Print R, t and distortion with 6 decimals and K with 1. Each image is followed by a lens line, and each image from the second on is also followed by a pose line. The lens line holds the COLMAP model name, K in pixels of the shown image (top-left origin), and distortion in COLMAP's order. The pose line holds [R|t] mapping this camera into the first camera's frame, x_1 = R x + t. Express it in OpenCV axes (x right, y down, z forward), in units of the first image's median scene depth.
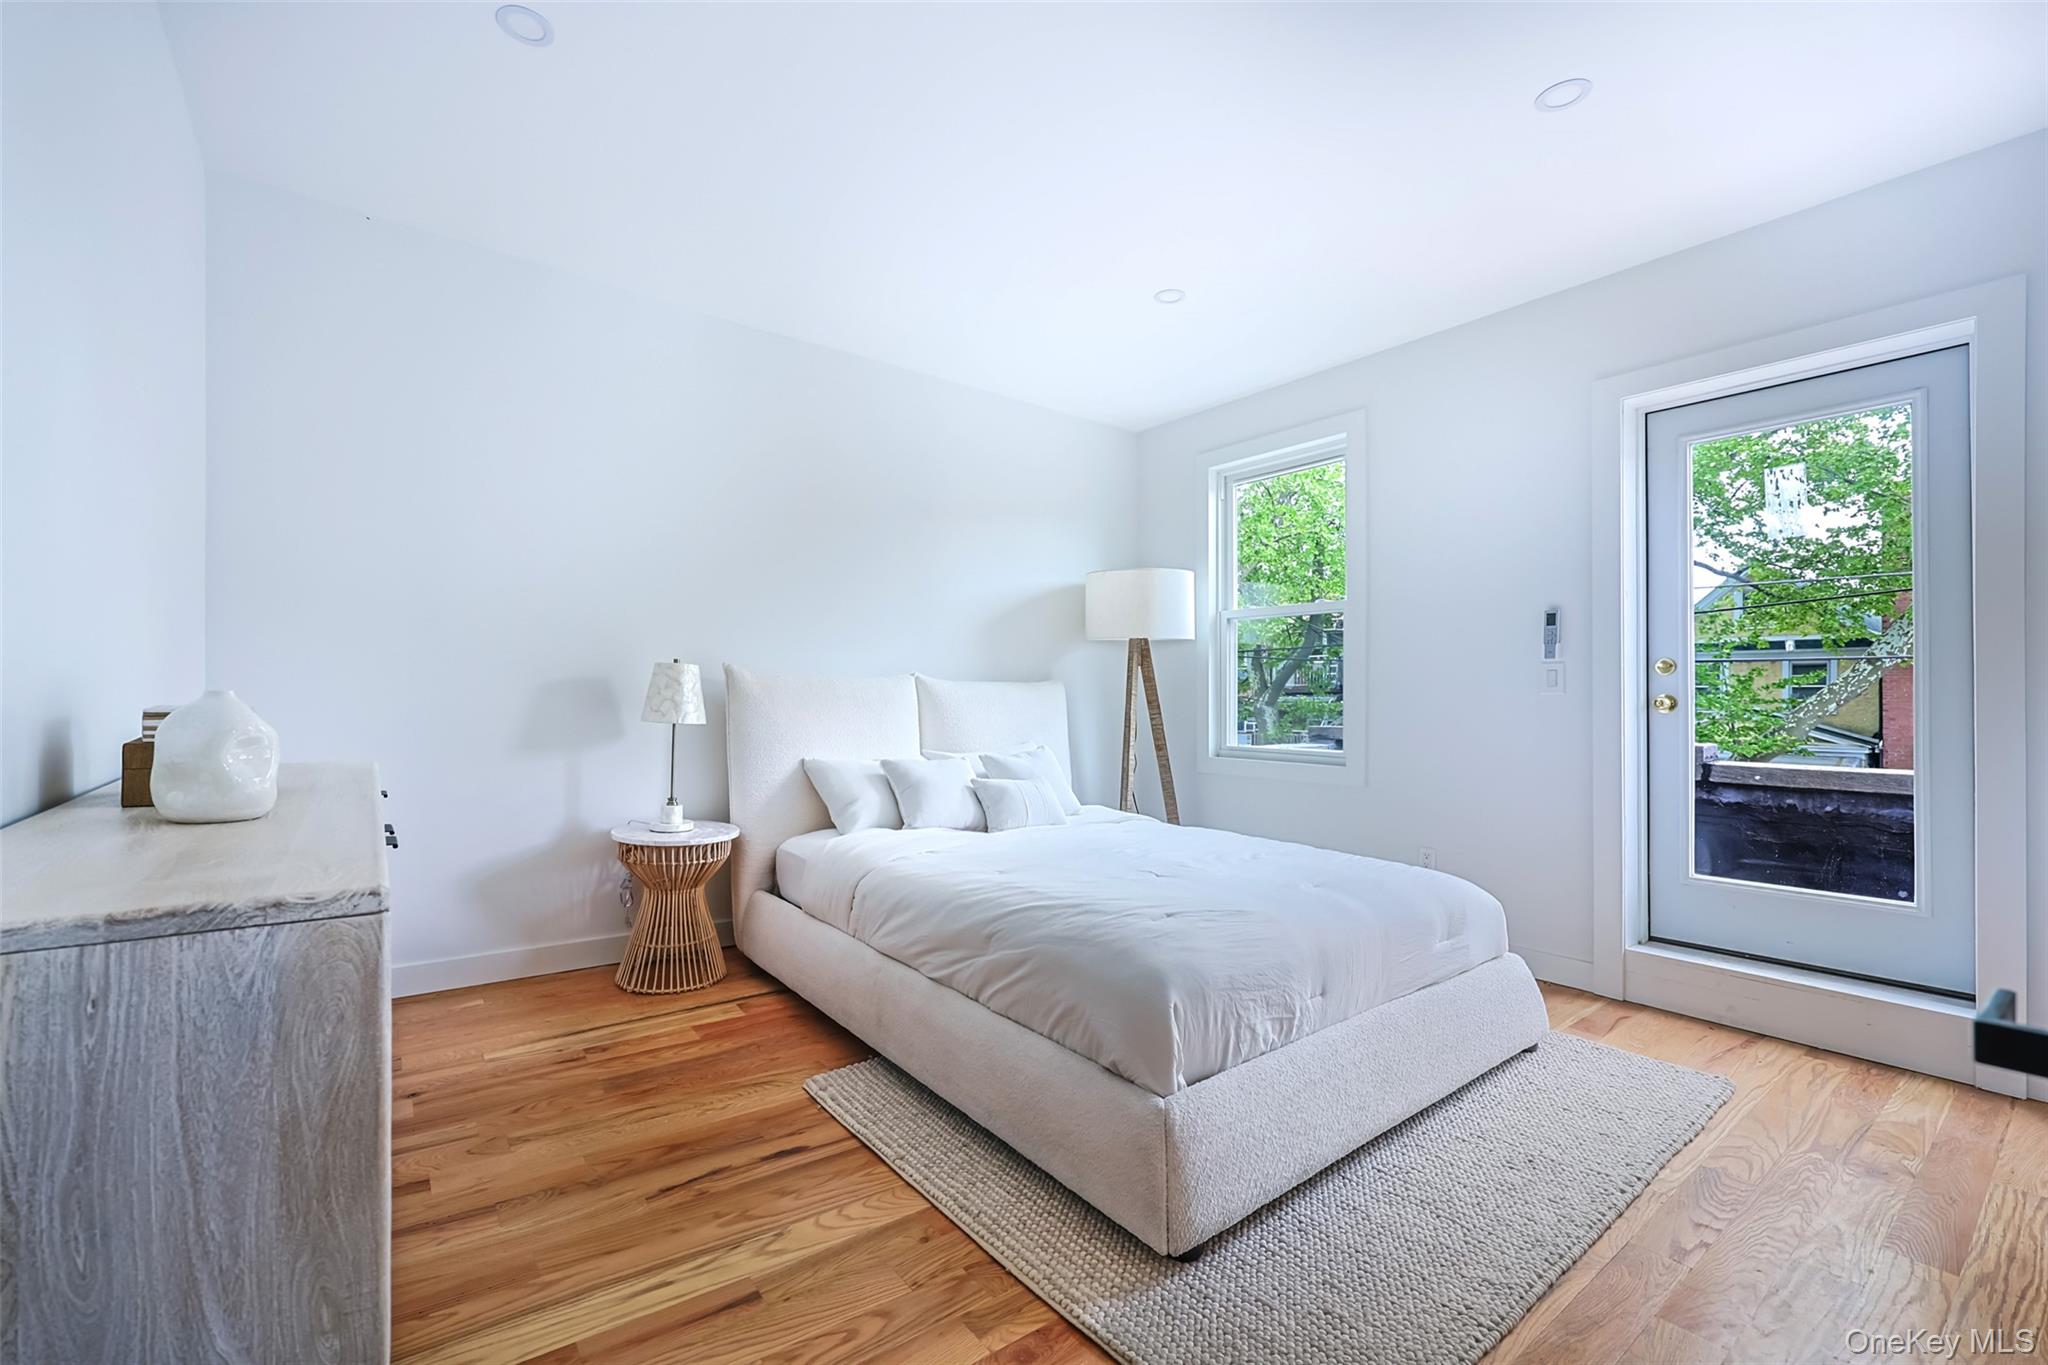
lens RADIAL K [[858.5, 0, 1030.6], [0, 858.5, 688.2], [0, 0, 1]] dist [0.000794, 0.000073]
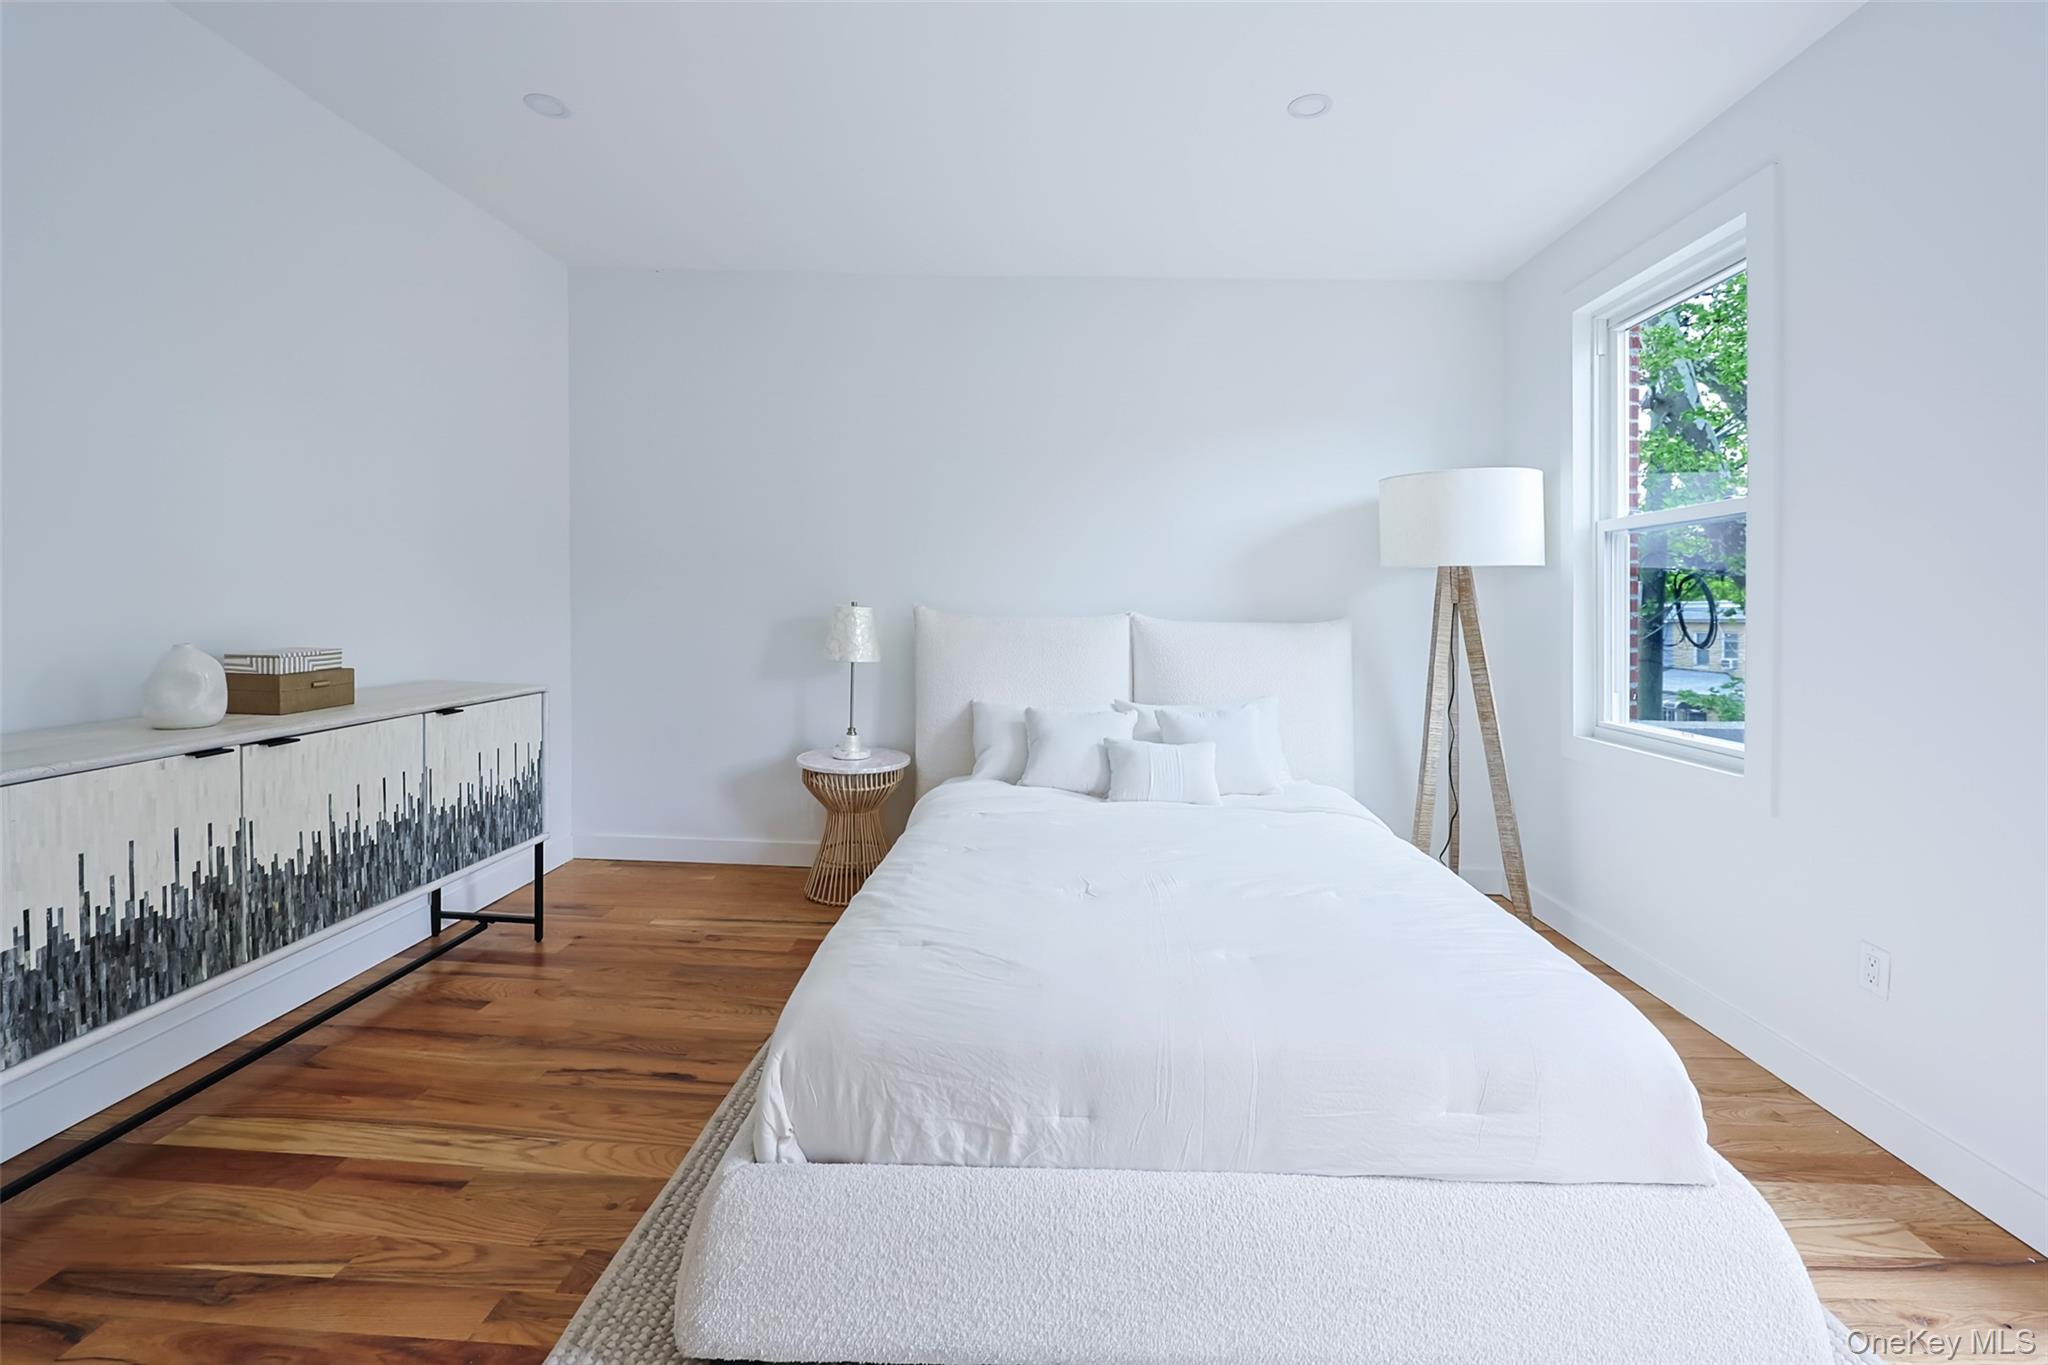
lens RADIAL K [[873.8, 0, 1020.6], [0, 873.8, 613.4], [0, 0, 1]] dist [-0.001279, -0.000238]
pose [[0.774198, 0.010321, -0.632859, 0.666988], [-0.007875, 0.999947, 0.006673, -0.040851], [0.632894, -0.000182, 0.774238, 0.395813]]
